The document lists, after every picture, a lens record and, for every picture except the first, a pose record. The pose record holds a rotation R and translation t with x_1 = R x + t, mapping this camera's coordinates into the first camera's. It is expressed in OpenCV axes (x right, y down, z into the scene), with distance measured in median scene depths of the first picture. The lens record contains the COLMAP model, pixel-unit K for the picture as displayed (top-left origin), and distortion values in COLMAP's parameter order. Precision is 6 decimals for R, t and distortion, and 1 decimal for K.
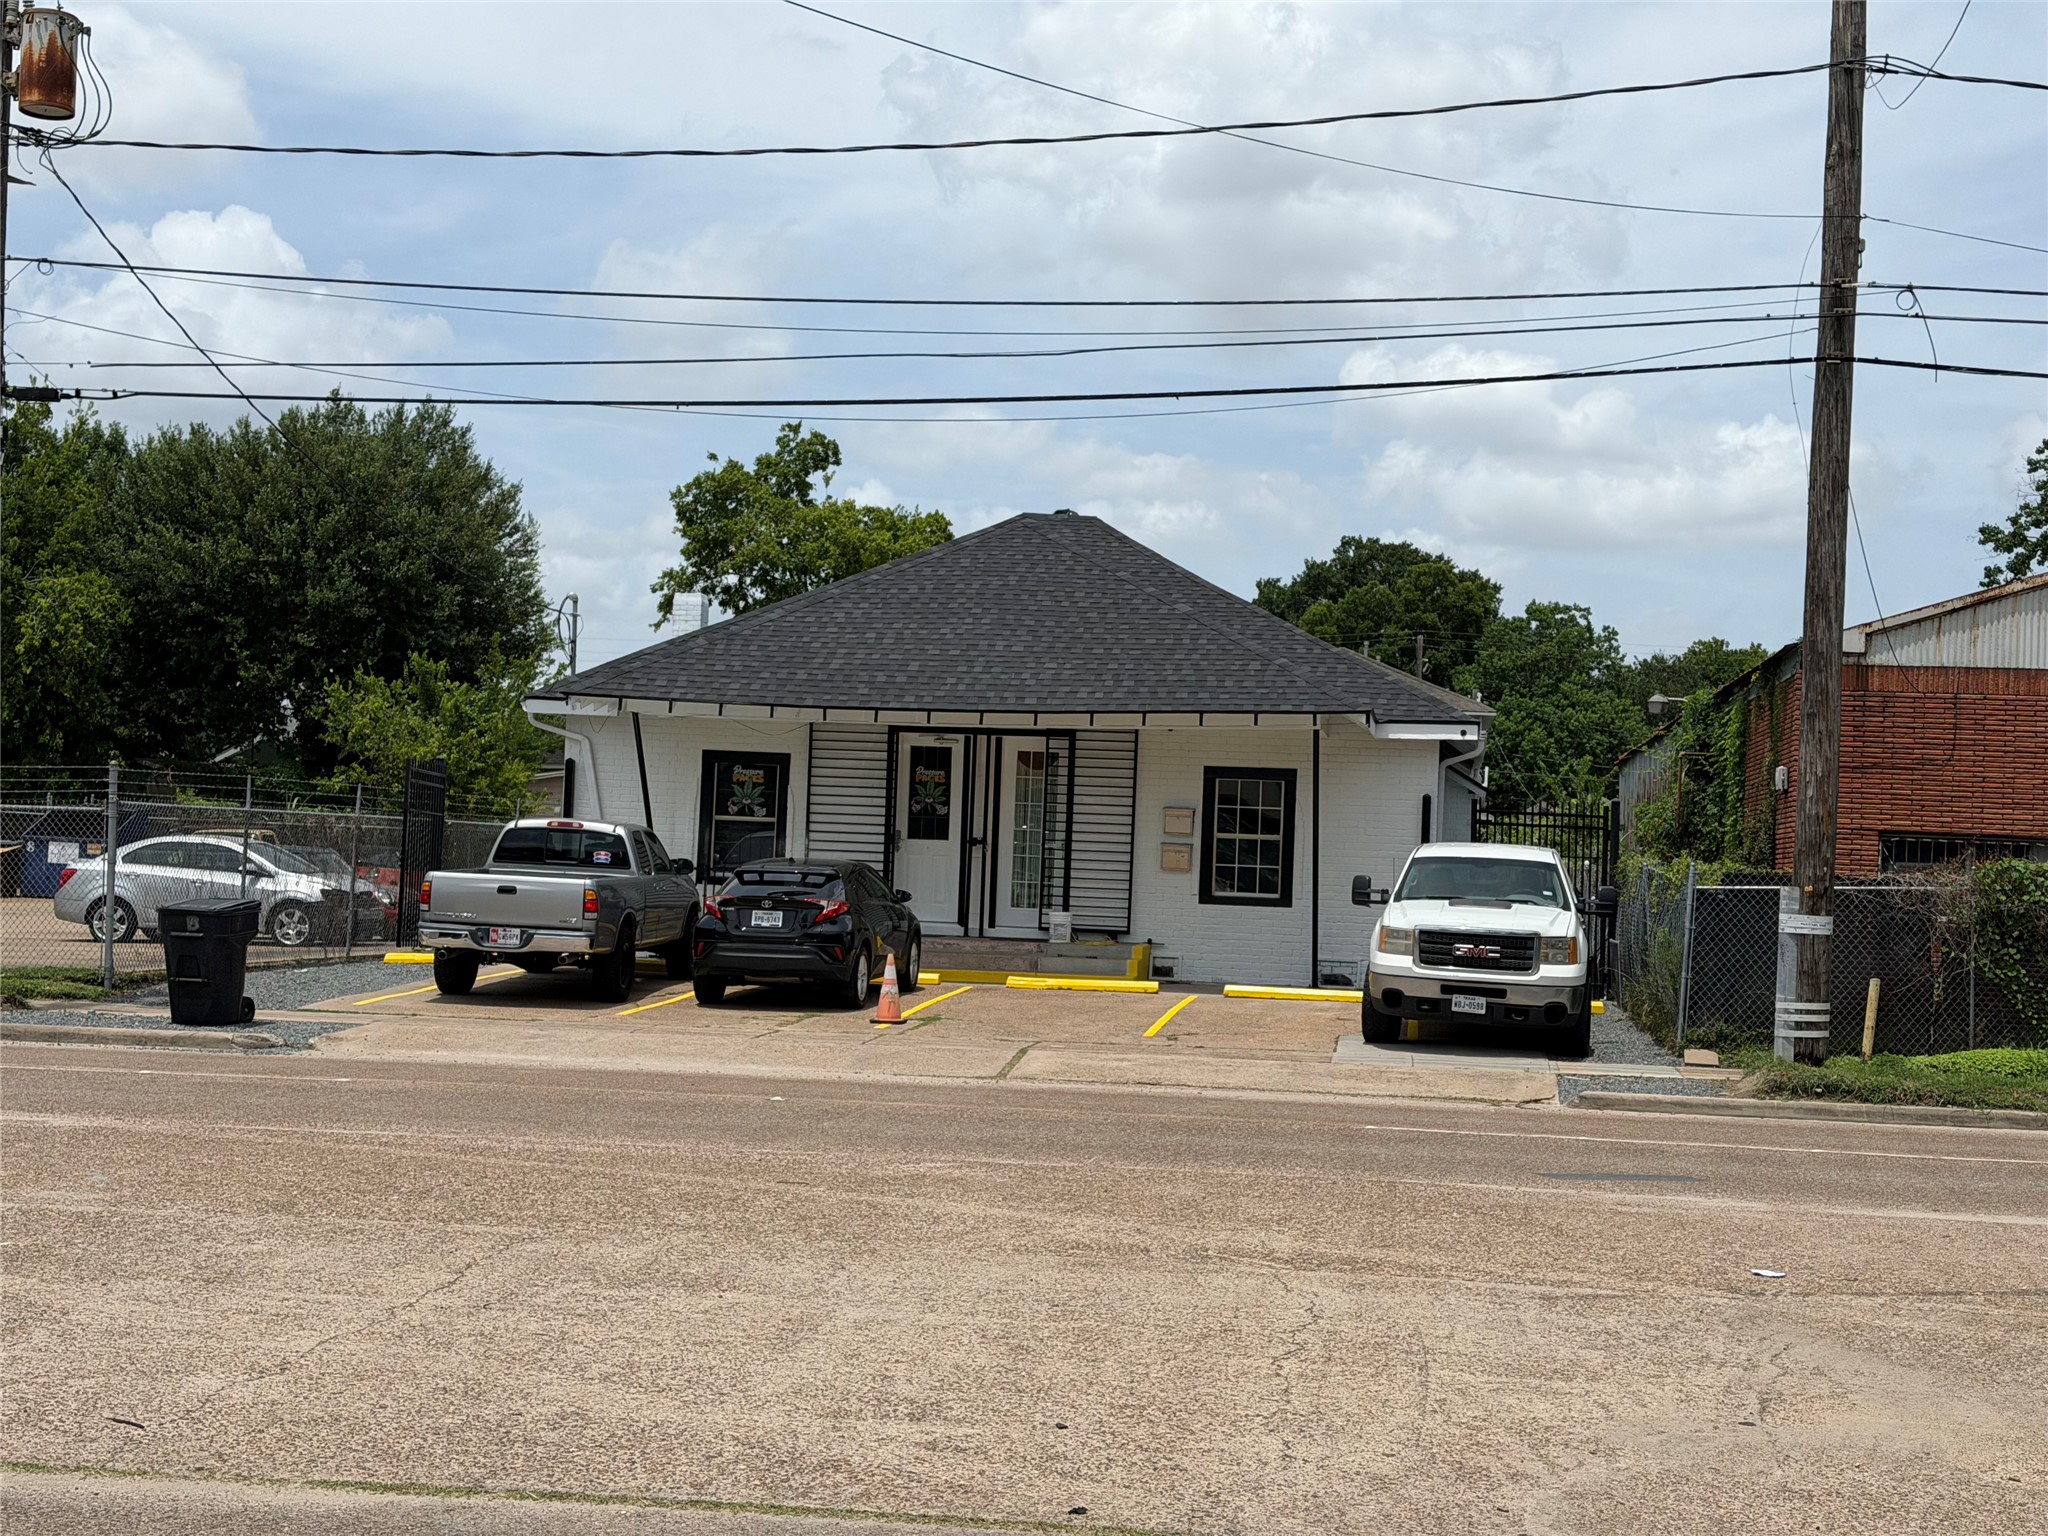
lens RADIAL K [[2870.4, 0, 1031.7], [0, 2870.4, 768.2], [0, 0, 1]] dist [0.134565, 0.000000]
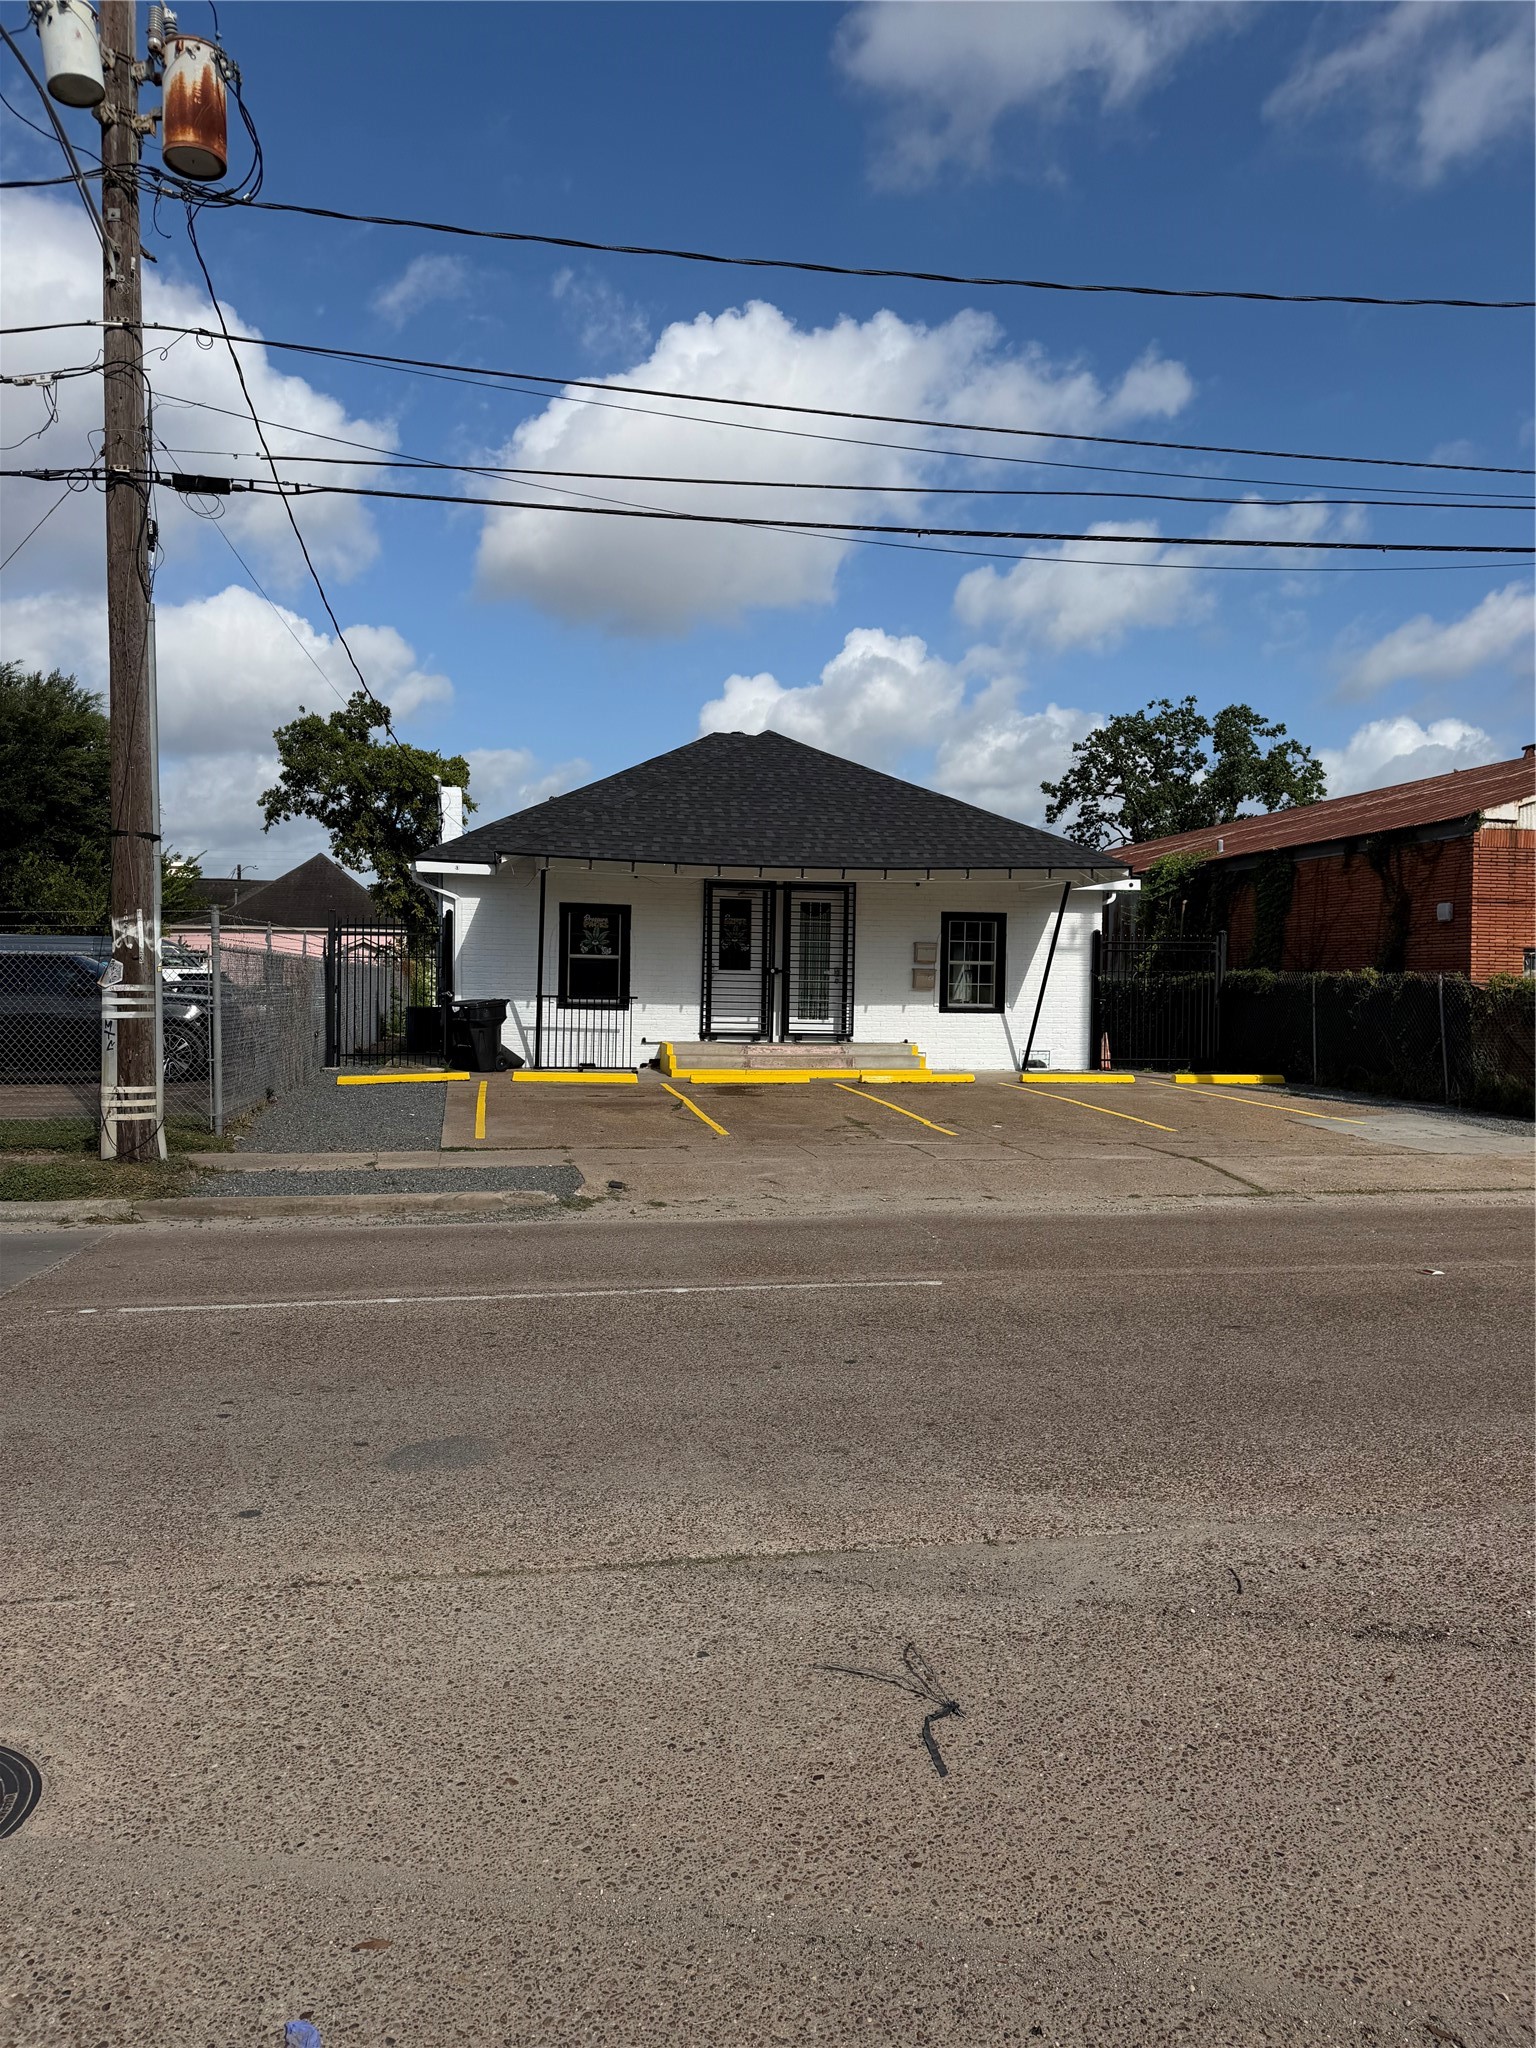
lens RADIAL K [[1431.3, 0, 765.6], [0, 1431.3, 1016.9], [0, 0, 1]] dist [0.103275, -0.101838]
pose [[0.943680, -0.031728, 0.329335, -0.245607], [0.011308, 0.997903, 0.063734, 0.004756], [-0.330667, -0.056420, 0.942060, 0.385968]]
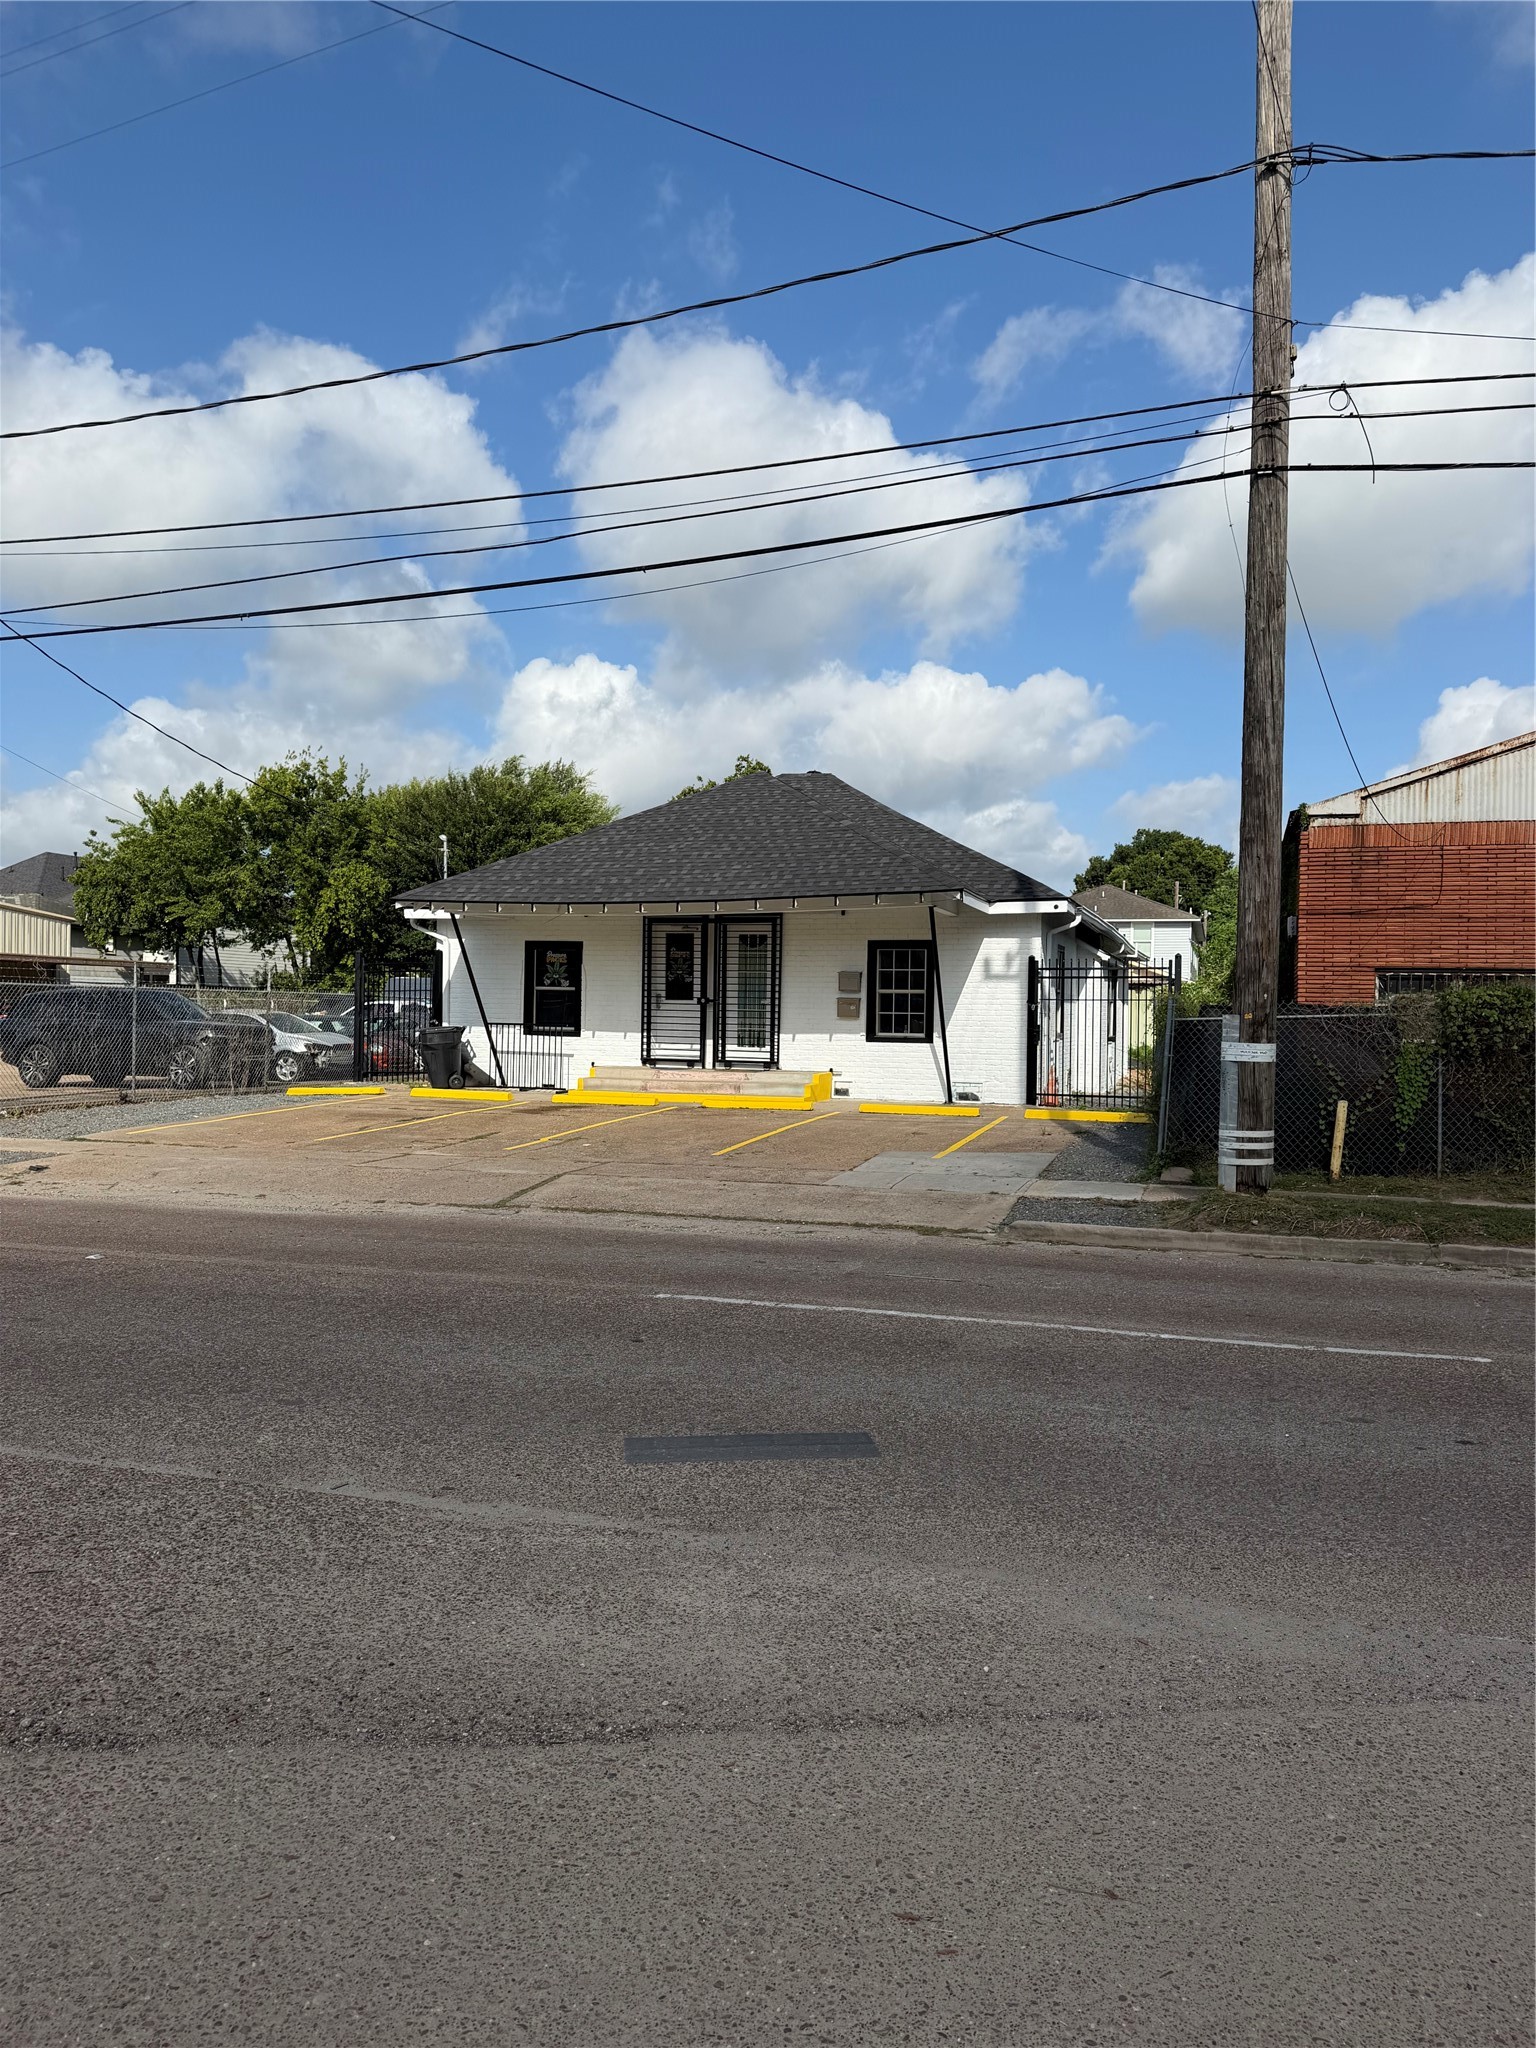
lens RADIAL K [[1431.3, 0, 768.0], [0, 1431.3, 1025.5], [0, 0, 1]] dist [0.103275, -0.101838]
pose [[0.984879, -0.022018, -0.171836, 0.129348], [0.028011, 0.999078, 0.032526, 0.016216], [0.170961, -0.036848, 0.984588, 0.327696]]
